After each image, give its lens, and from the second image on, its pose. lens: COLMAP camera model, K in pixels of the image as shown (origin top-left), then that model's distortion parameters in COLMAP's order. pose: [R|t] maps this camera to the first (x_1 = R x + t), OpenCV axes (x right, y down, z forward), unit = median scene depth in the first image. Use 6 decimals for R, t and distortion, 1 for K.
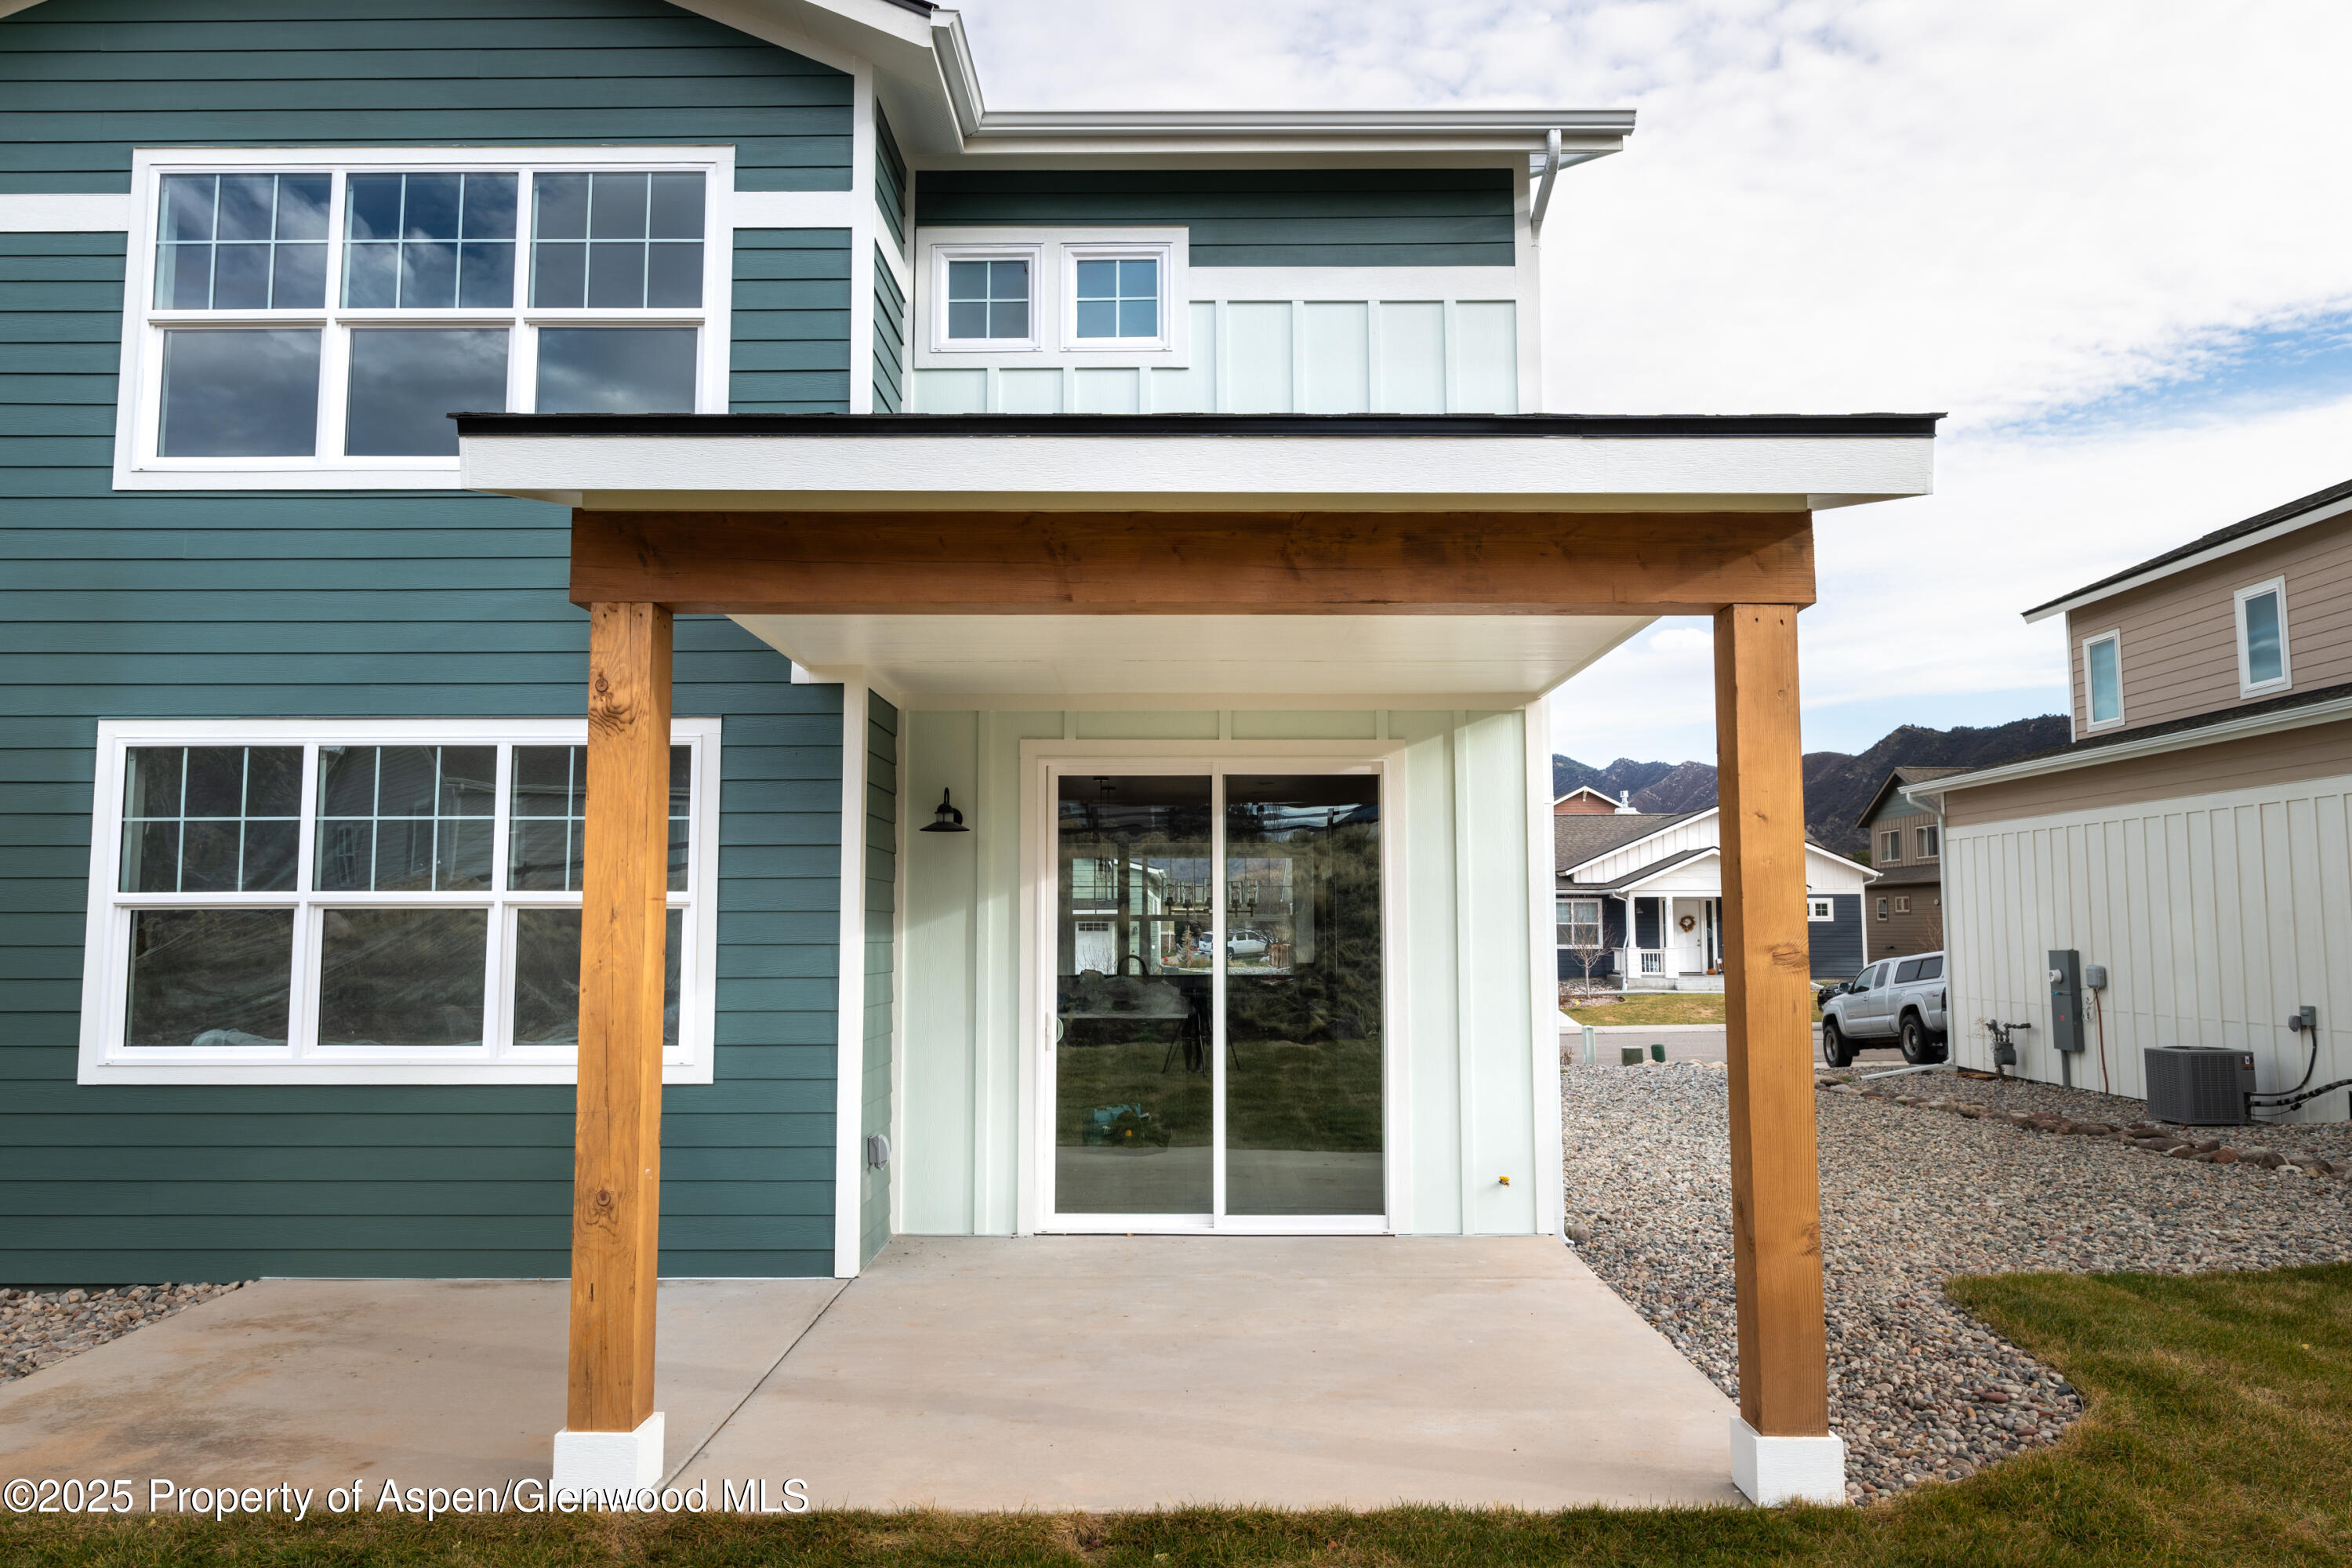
lens RADIAL K [[1579.3, 0, 1169.6], [0, 1579.3, 784.1], [0, 0, 1]] dist [0.001826, -0.004411]
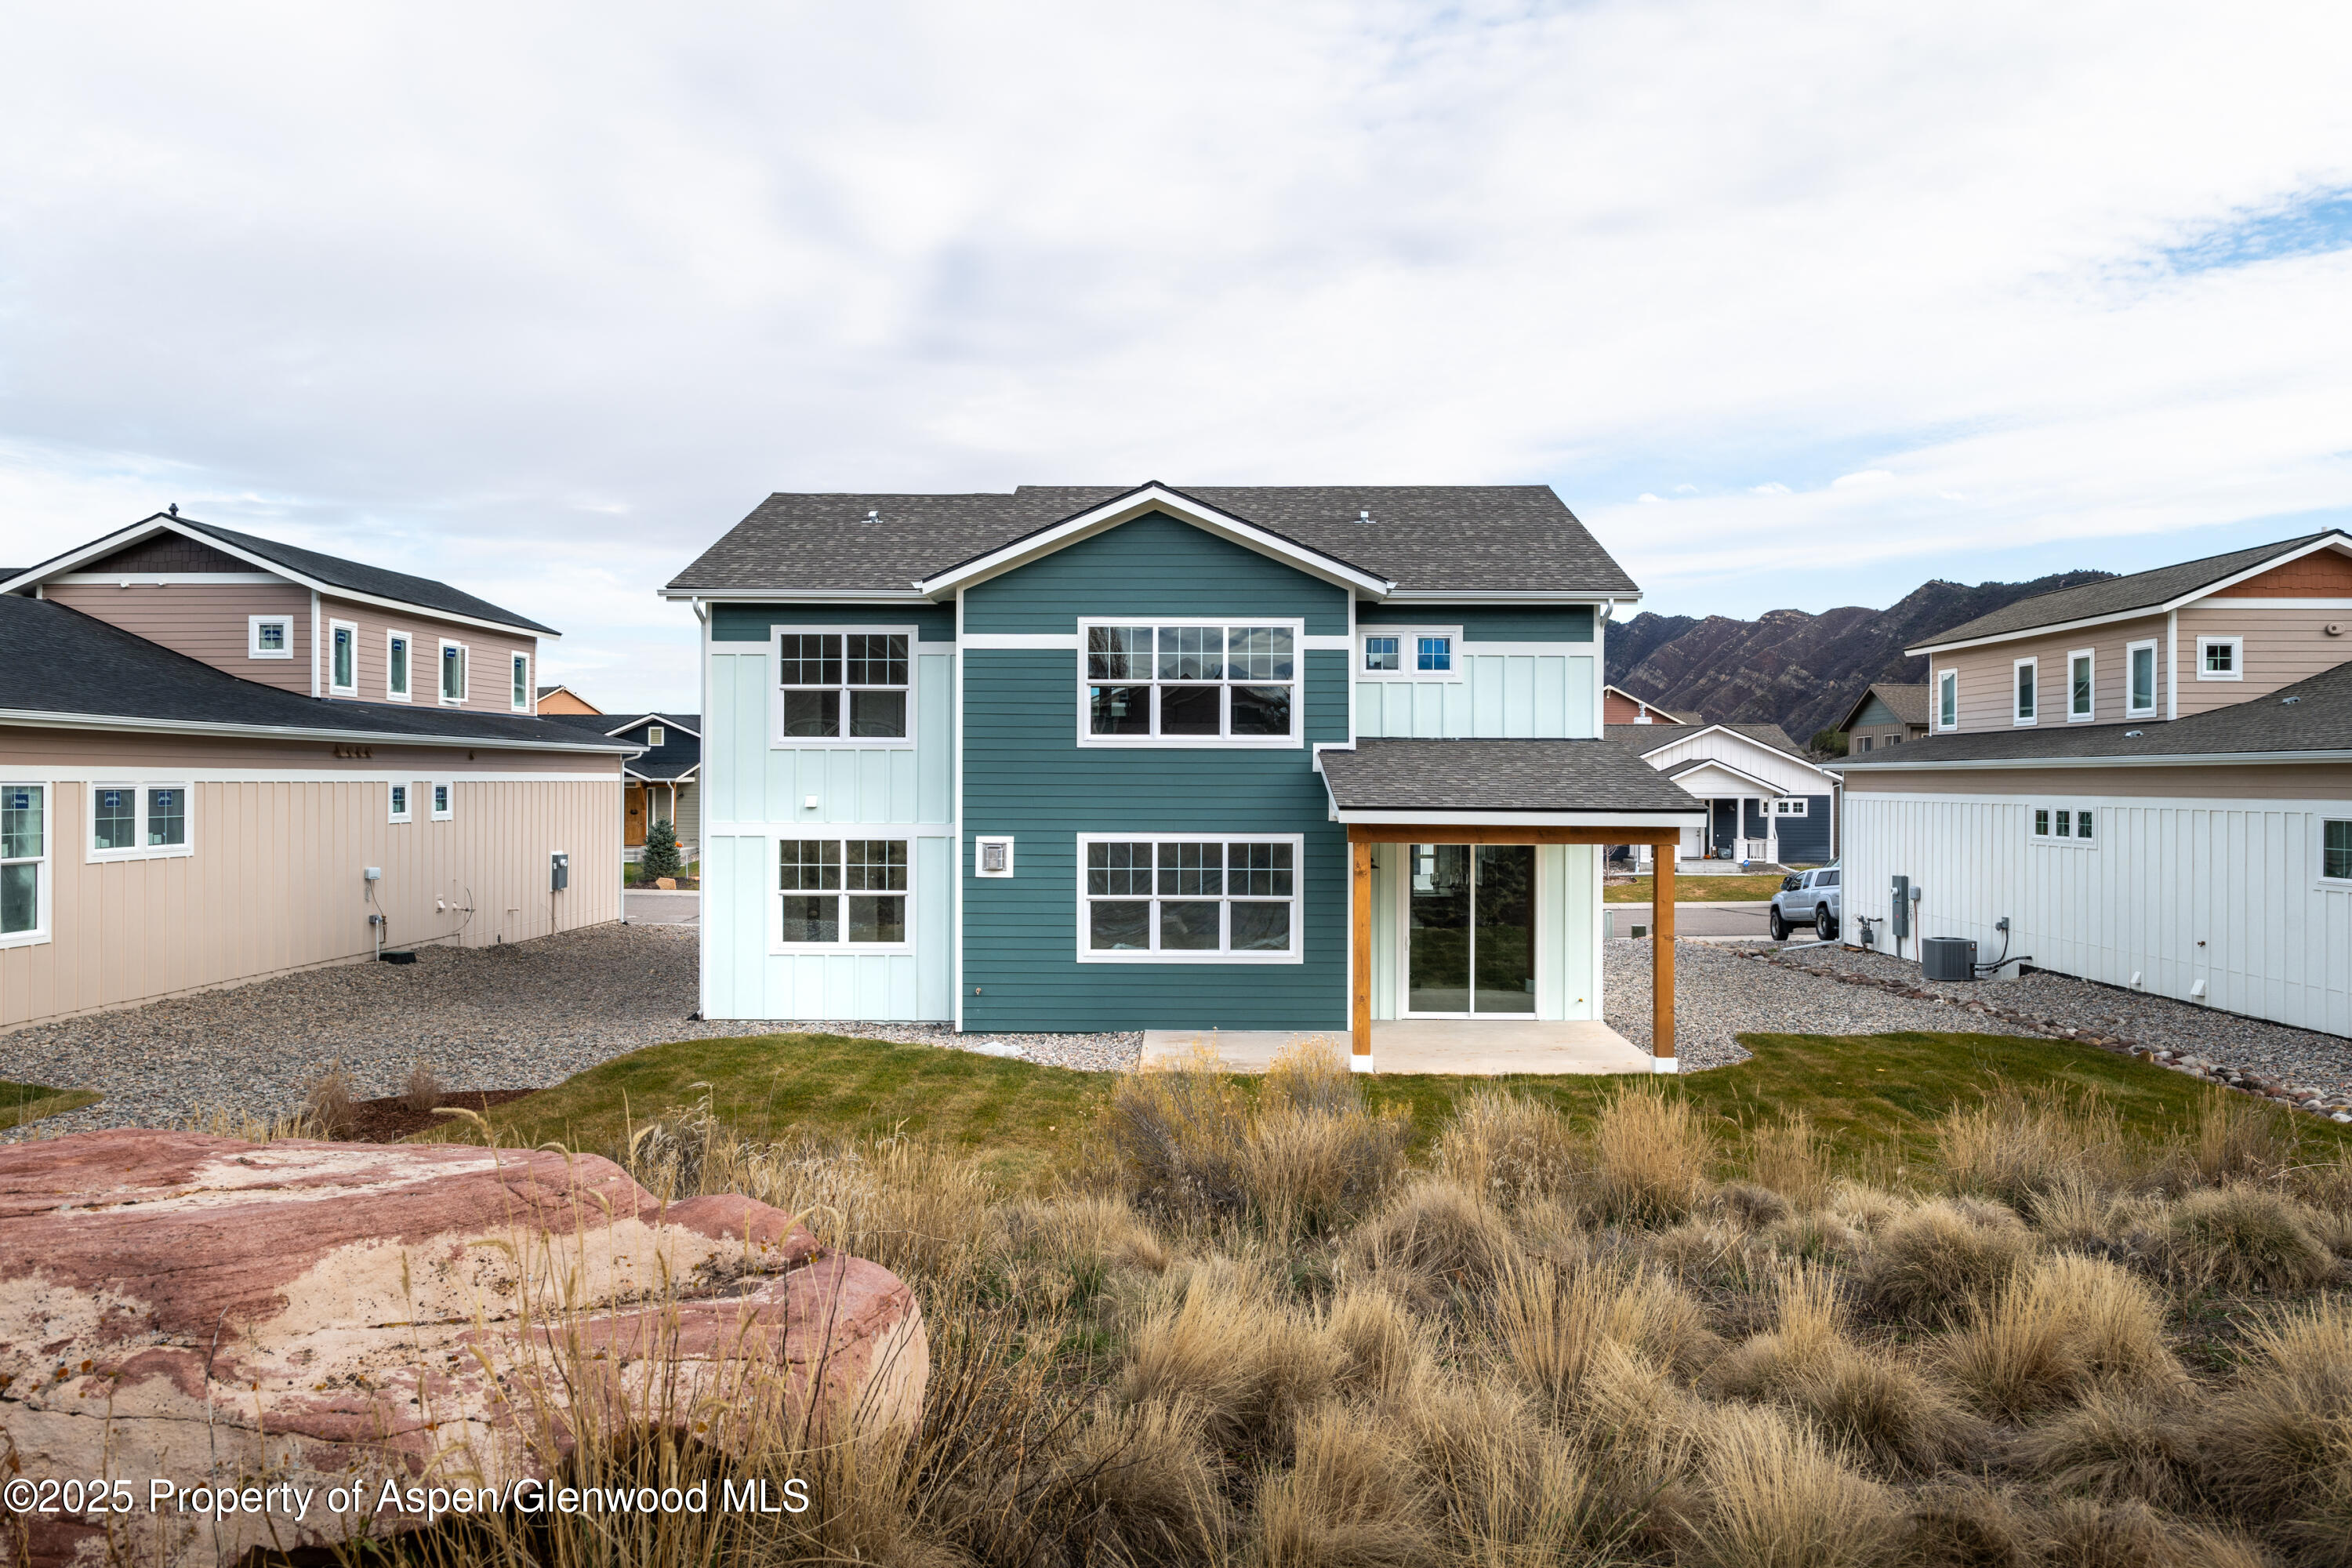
lens RADIAL K [[1579.3, 0, 1169.6], [0, 1579.3, 784.1], [0, 0, 1]] dist [0.001826, -0.004411]
pose [[0.999922, 0.003725, -0.011882, -0.269012], [-0.002605, 0.995675, 0.092873, -0.212891], [0.012177, -0.092835, 0.995607, -0.969432]]
